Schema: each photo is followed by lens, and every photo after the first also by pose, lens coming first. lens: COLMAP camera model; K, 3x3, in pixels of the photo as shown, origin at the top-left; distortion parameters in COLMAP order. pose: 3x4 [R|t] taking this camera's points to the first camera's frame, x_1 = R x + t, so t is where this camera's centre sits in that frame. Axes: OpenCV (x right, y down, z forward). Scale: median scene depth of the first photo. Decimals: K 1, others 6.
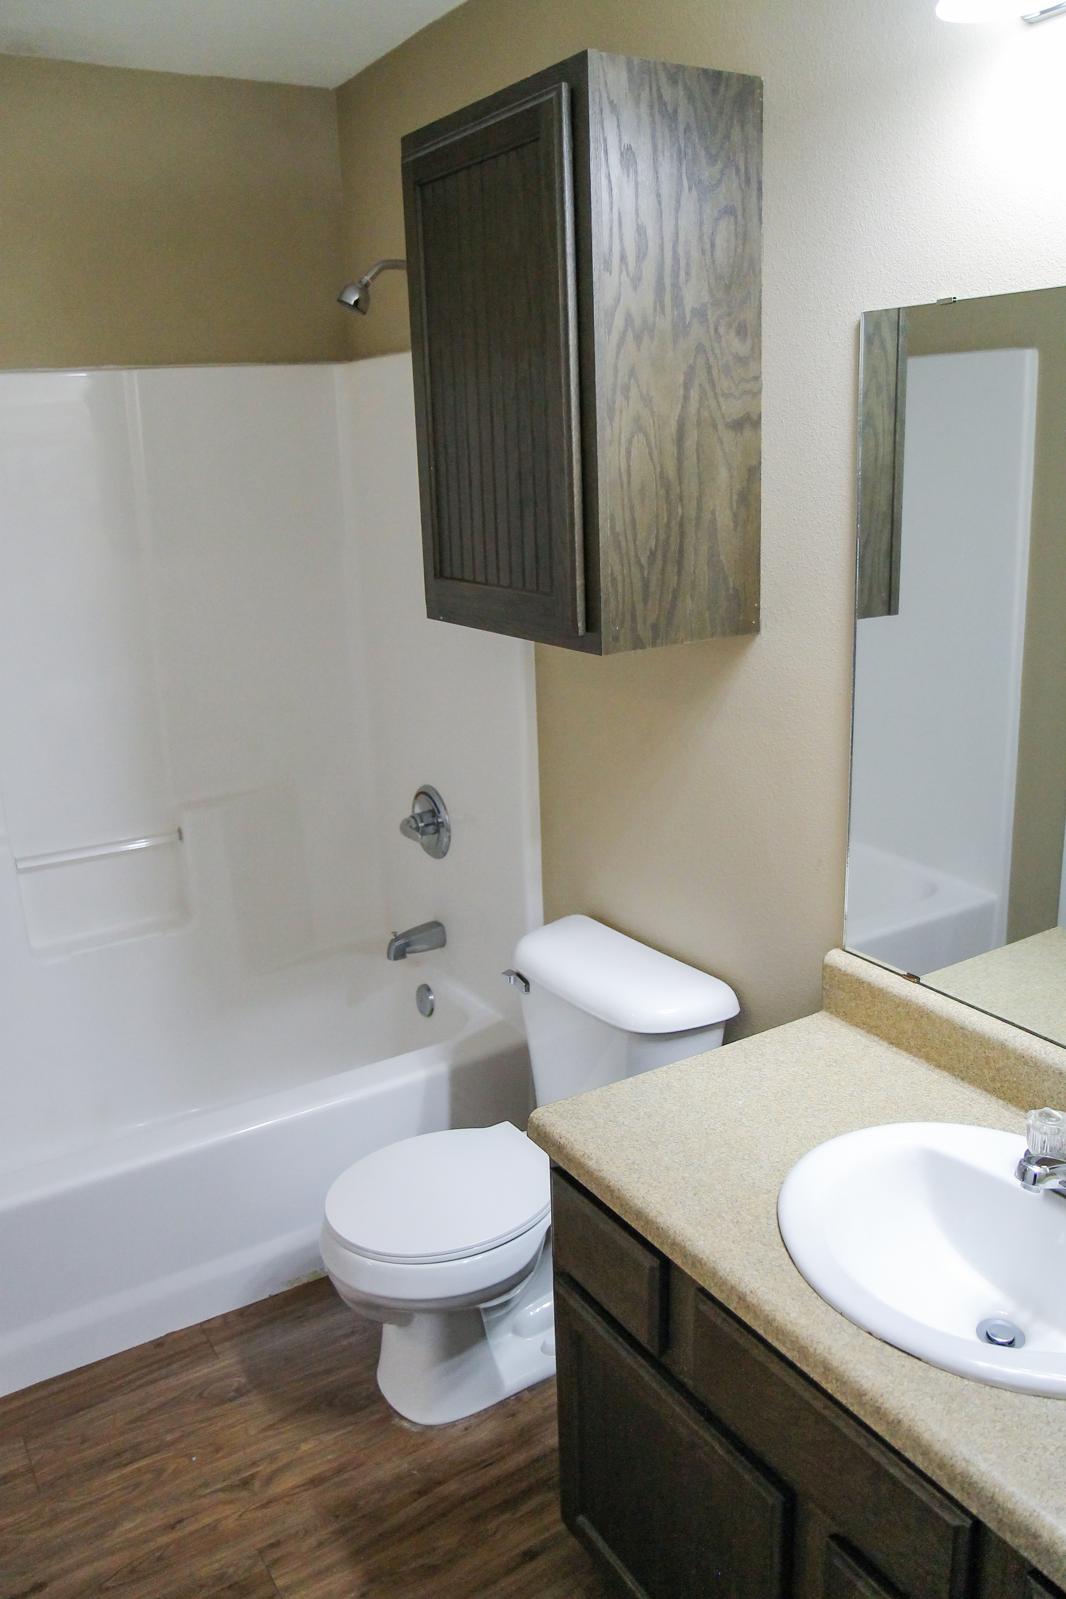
lens RADIAL K [[1302.2, 0, 493.8], [0, 1302.2, 794.0], [0, 0, 1]] dist [-0.000802, 0.000115]
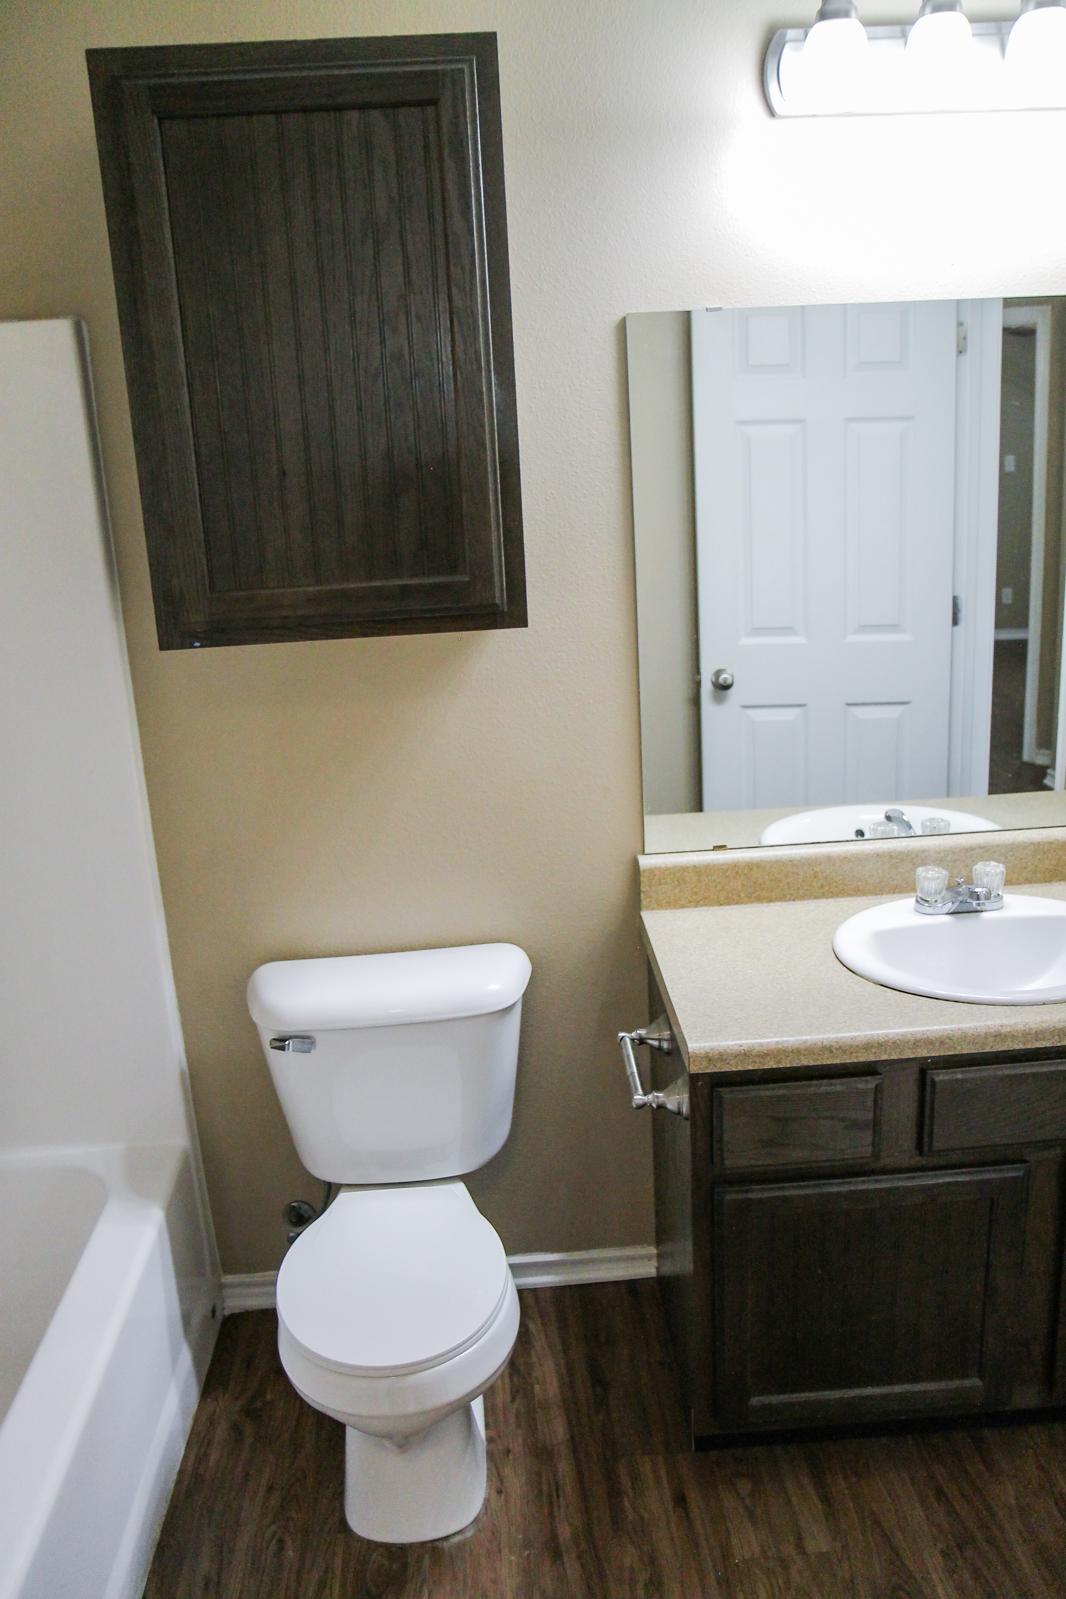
lens RADIAL K [[1278.0, 0, 542.3], [0, 1278.0, 777.9], [0, 0, 1]] dist [-0.044691, 0.001564]
pose [[0.455448, -0.222870, 0.861914, -0.742571], [0.270575, 0.957012, 0.104484, -0.090153], [-0.848149, 0.185625, 0.496172, 0.492521]]
